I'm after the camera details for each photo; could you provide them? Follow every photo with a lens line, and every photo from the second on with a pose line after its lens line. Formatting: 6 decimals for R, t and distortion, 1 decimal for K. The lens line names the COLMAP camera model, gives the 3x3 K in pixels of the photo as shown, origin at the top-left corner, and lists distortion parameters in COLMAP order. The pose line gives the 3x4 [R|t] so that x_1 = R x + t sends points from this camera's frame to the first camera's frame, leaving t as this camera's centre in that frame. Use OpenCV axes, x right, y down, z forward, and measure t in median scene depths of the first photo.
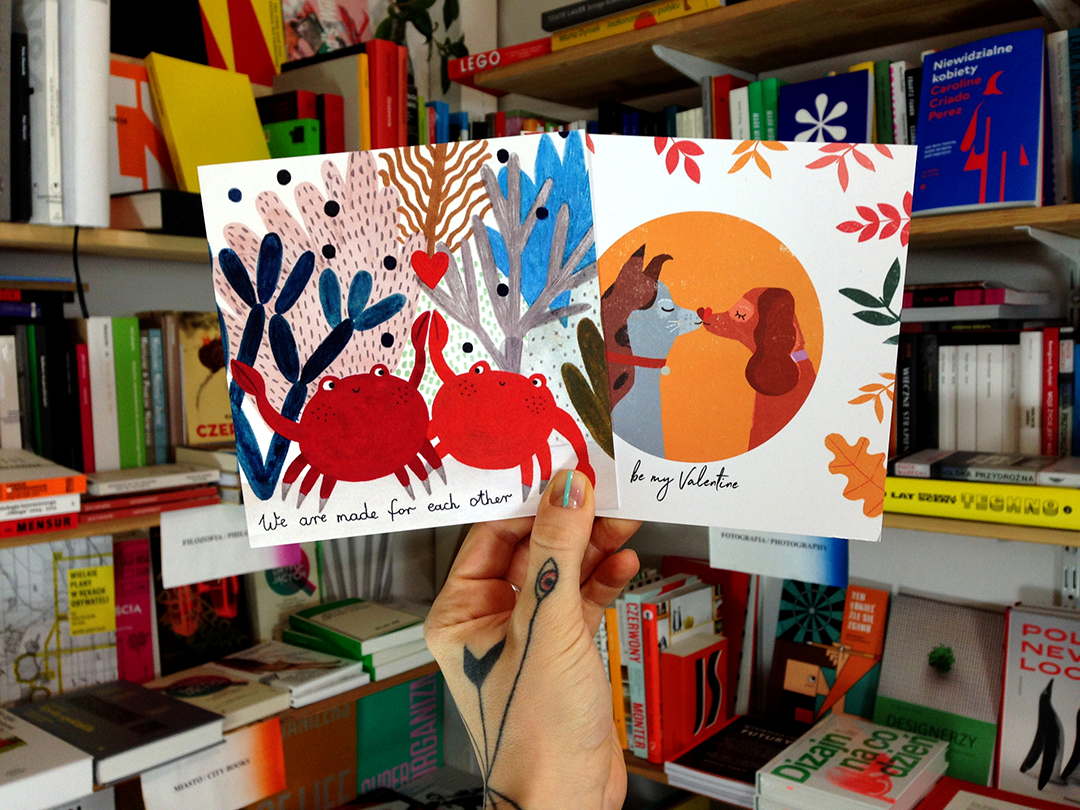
lens RADIAL K [[991.4, 0, 555.5], [0, 991.4, 414.7], [0, 0, 1]] dist [0.168492, -0.310171]
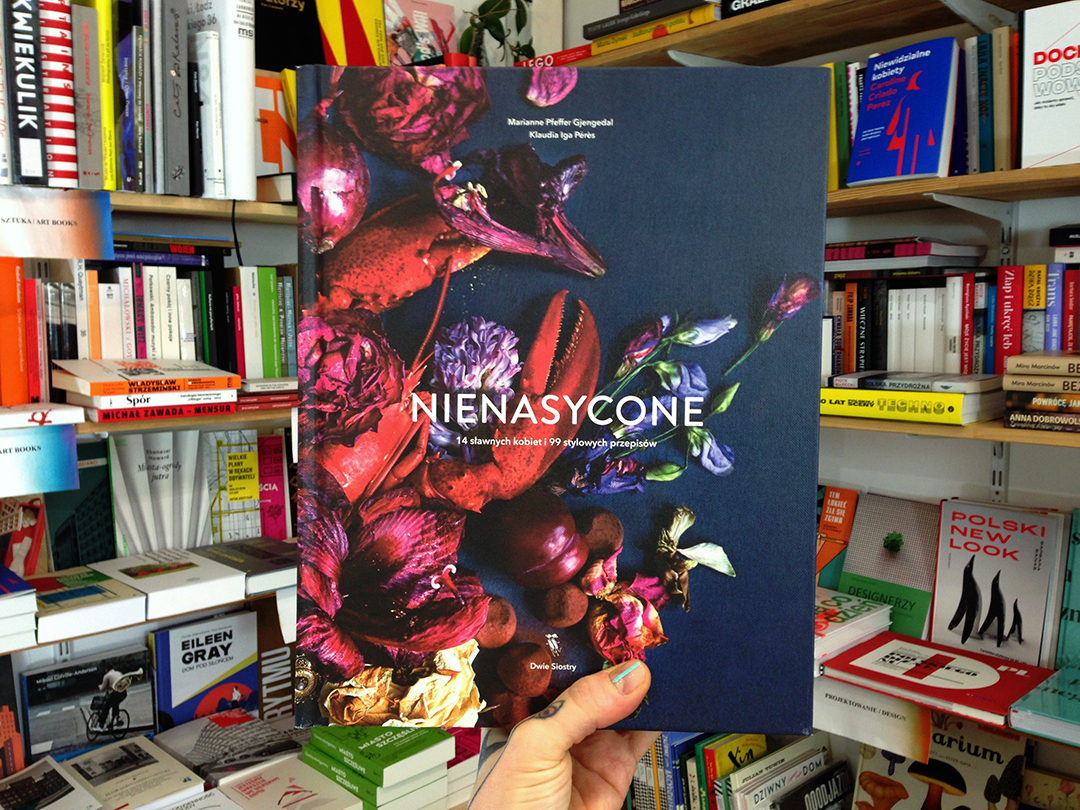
lens RADIAL K [[996.5, 0, 562.2], [0, 996.5, 408.0], [0, 0, 1]] dist [0.158799, -0.267635]
pose [[0.993429, 0.014784, -0.113491, 0.122622], [-0.011964, 0.999603, 0.025493, 0.052184], [0.113823, -0.023968, 0.993212, -0.298311]]
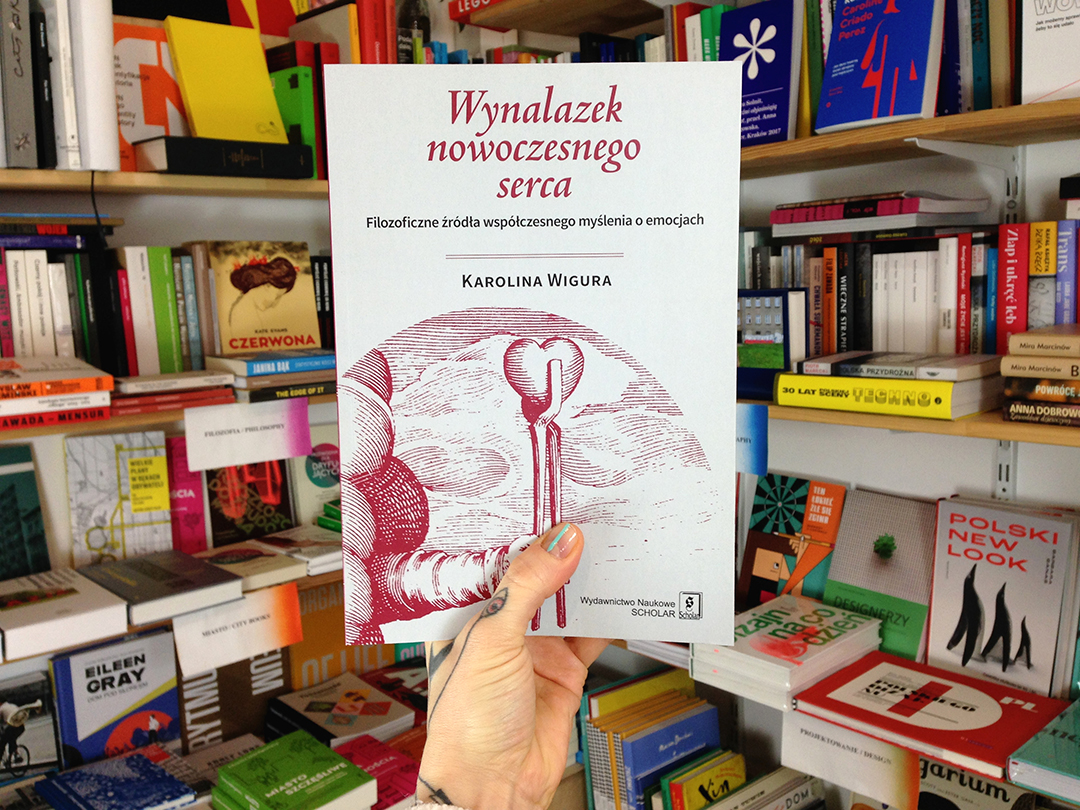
lens RADIAL K [[996.5, 0, 562.2], [0, 996.5, 408.0], [0, 0, 1]] dist [0.158799, -0.267635]
pose [[0.988722, -0.002100, -0.149750, 0.215978], [0.011931, 0.997828, 0.064785, 0.020809], [0.149289, -0.065841, 0.986599, -0.114790]]
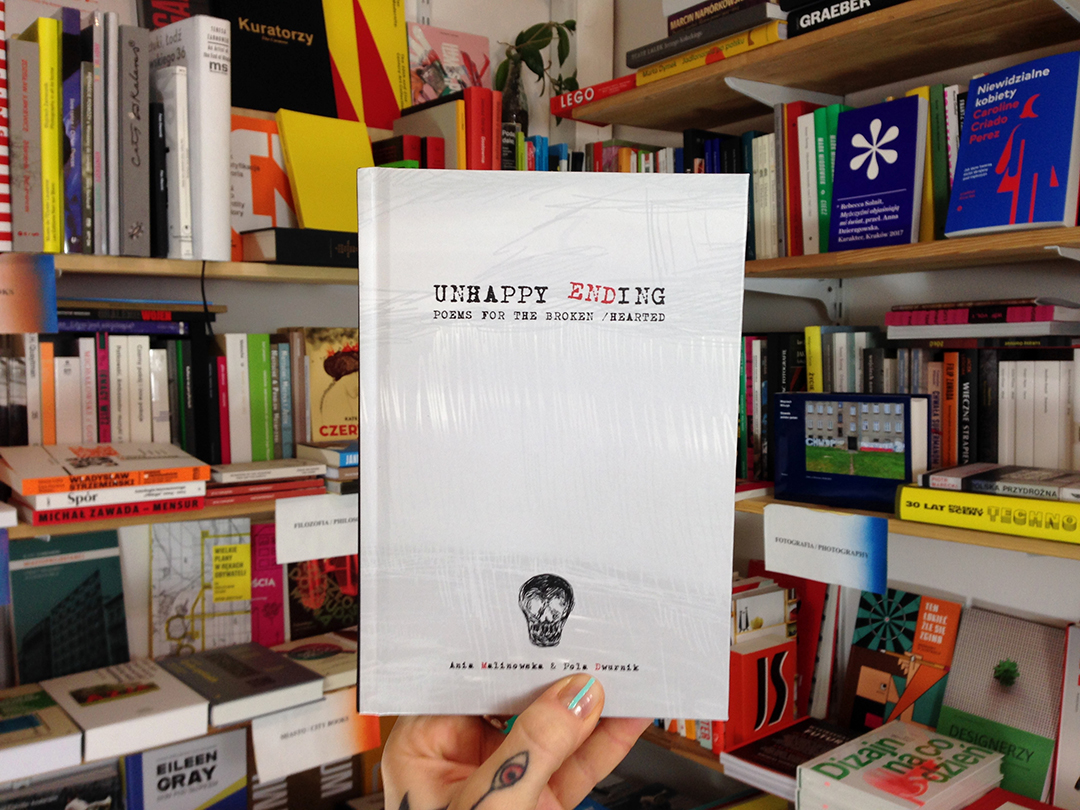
lens RADIAL K [[996.5, 0, 562.2], [0, 996.5, 408.0], [0, 0, 1]] dist [0.158799, -0.267635]
pose [[0.980245, 0.015033, -0.197216, 0.153891], [-0.017168, 0.999811, -0.009120, -0.004617], [0.197041, 0.012325, 0.980318, -0.083940]]
